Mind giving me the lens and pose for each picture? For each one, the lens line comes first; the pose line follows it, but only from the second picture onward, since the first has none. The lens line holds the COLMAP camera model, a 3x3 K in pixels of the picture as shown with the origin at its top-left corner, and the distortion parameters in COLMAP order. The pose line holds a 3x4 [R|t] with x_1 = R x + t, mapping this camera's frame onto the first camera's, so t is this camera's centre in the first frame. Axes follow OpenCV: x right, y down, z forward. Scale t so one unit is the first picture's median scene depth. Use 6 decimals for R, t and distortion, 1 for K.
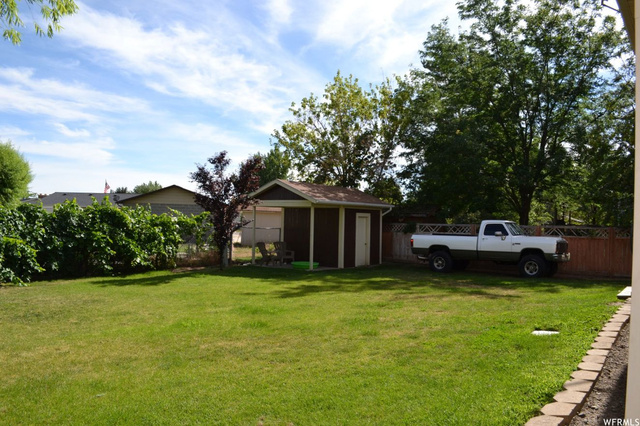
lens RADIAL K [[507.0, 0, 320.0], [0, 507.0, 213.0], [0, 0, 1]] dist [-0.086002, 0.009792]
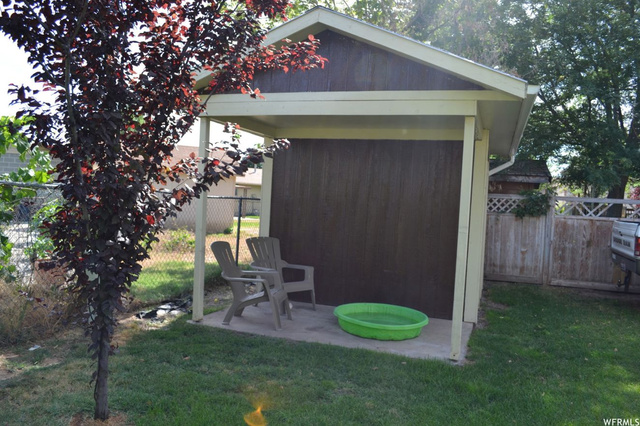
lens RADIAL K [[507.0, 0, 320.0], [0, 507.0, 213.0], [0, 0, 1]] dist [-0.086002, 0.009792]
pose [[0.952496, 0.026656, 0.303384, -0.163937], [-0.043892, 0.997778, 0.050132, 0.026505], [-0.301373, -0.061067, 0.951549, 0.766974]]
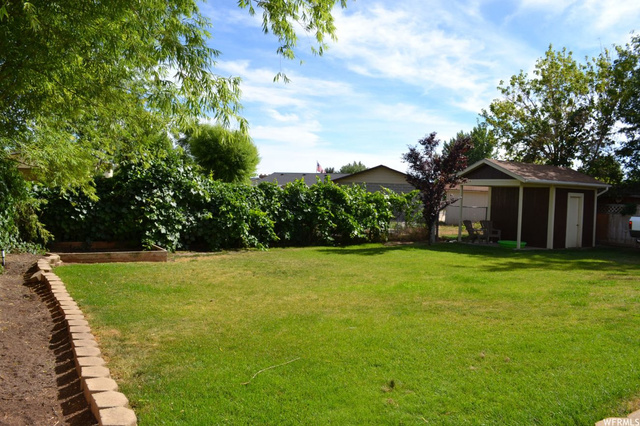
lens RADIAL K [[507.0, 0, 320.0], [0, 507.0, 213.0], [0, 0, 1]] dist [-0.086002, 0.009792]
pose [[0.924525, 0.022311, -0.380468, -0.005708], [-0.006944, 0.999105, 0.041714, 0.002615], [0.381058, -0.035924, 0.923853, -0.064094]]
